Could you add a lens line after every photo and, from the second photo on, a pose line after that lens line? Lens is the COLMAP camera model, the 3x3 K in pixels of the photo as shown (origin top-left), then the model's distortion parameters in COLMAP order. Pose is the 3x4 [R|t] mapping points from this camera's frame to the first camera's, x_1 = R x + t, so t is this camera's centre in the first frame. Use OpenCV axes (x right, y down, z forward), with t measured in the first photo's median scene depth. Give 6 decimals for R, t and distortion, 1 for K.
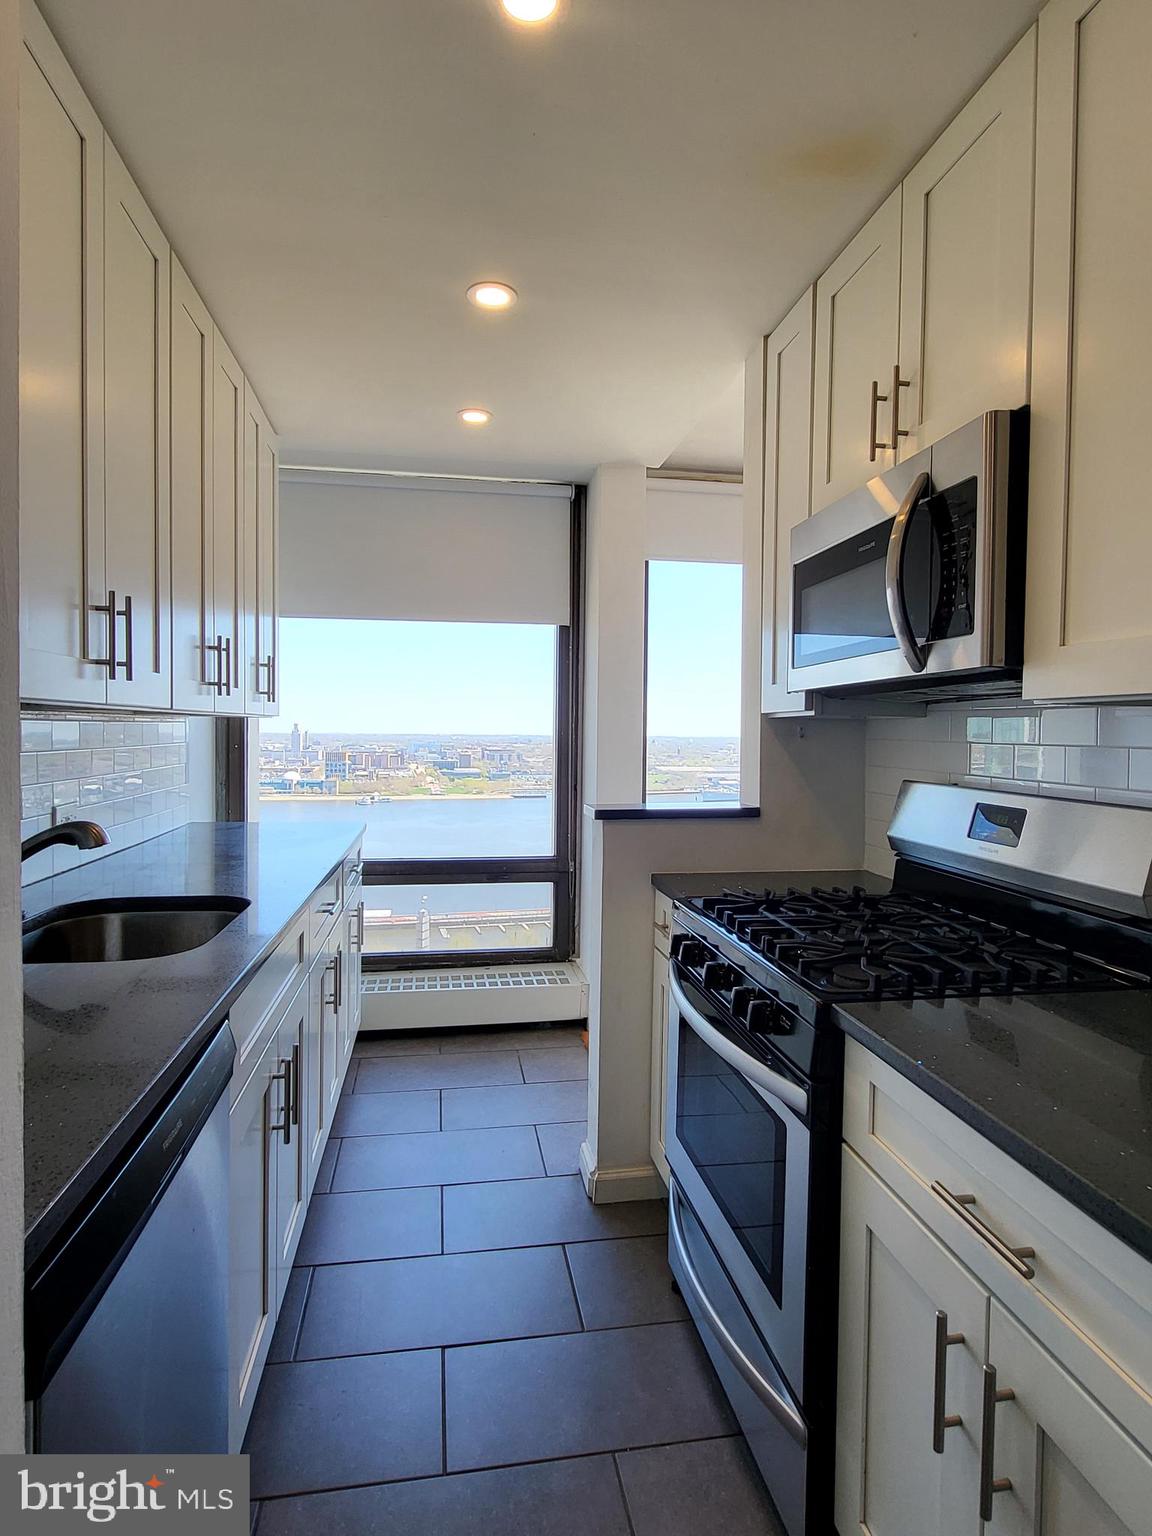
lens RADIAL K [[827.2, 0, 573.6], [0, 827.2, 752.8], [0, 0, 1]] dist [-0.000494, -0.002698]
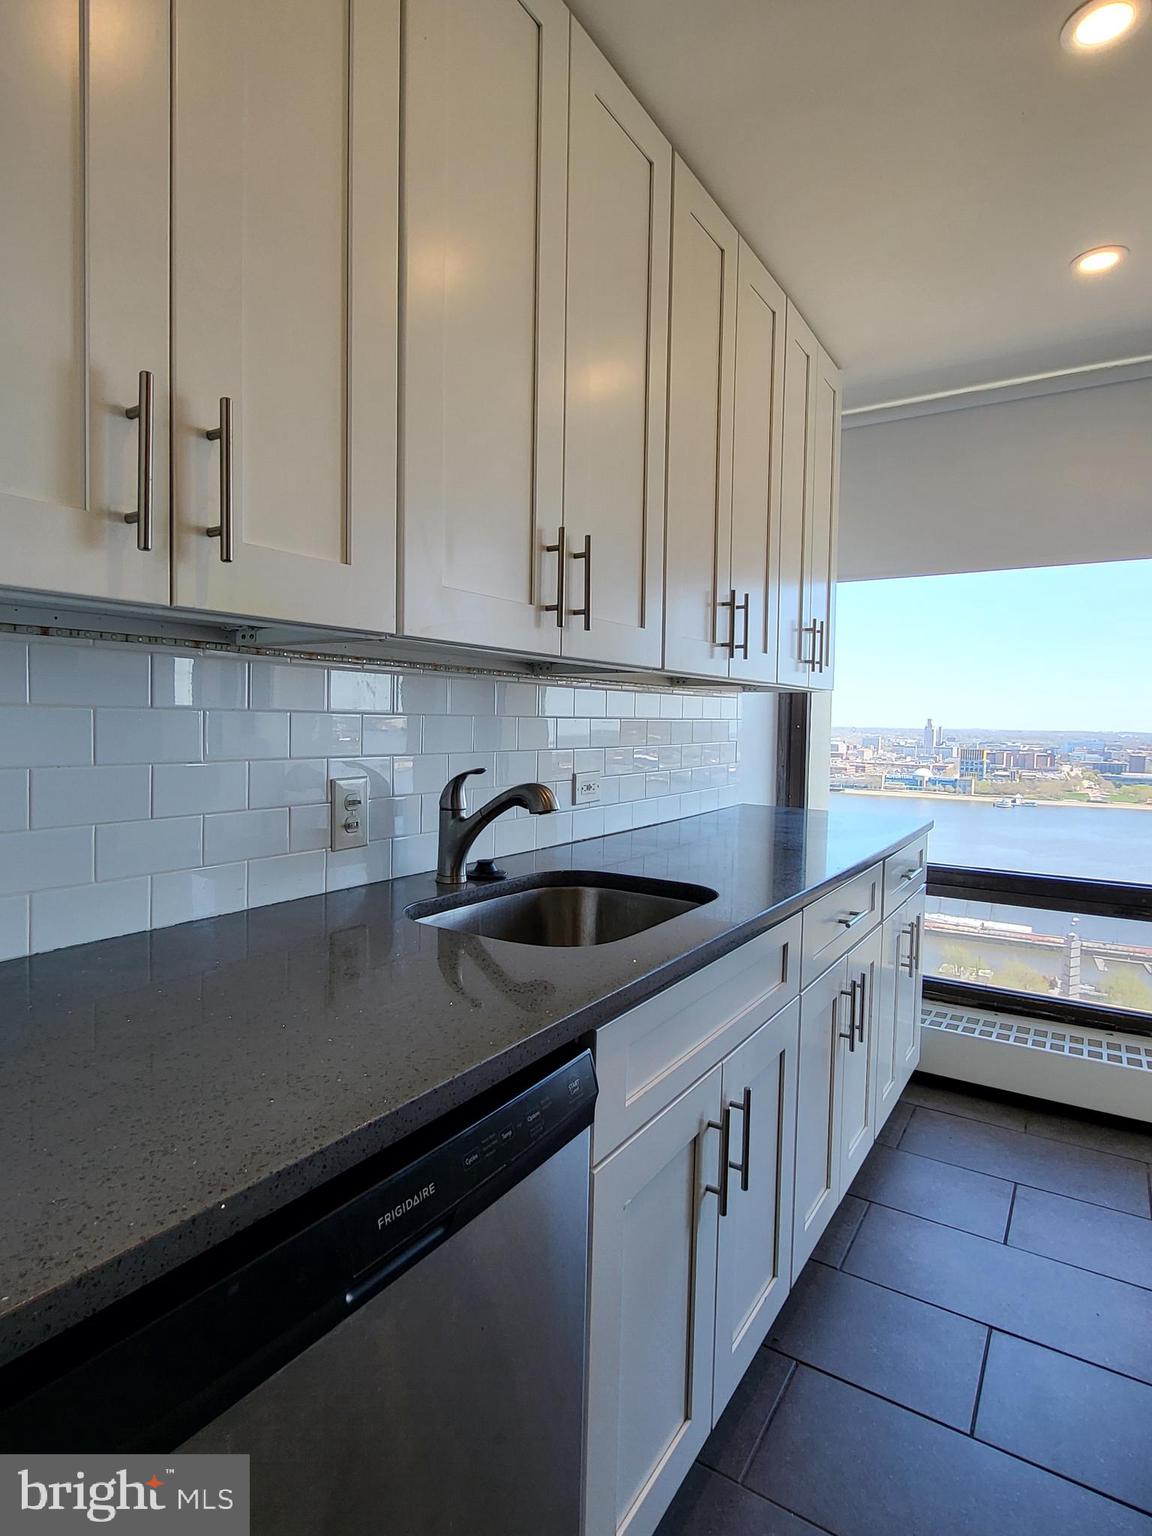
lens RADIAL K [[827.2, 0, 573.6], [0, 827.2, 752.8], [0, 0, 1]] dist [-0.000494, -0.002698]
pose [[0.745253, 0.029493, -0.666129, 0.026093], [-0.025588, 0.999550, 0.015627, 0.015912], [0.666290, 0.005398, 0.745673, 0.165477]]
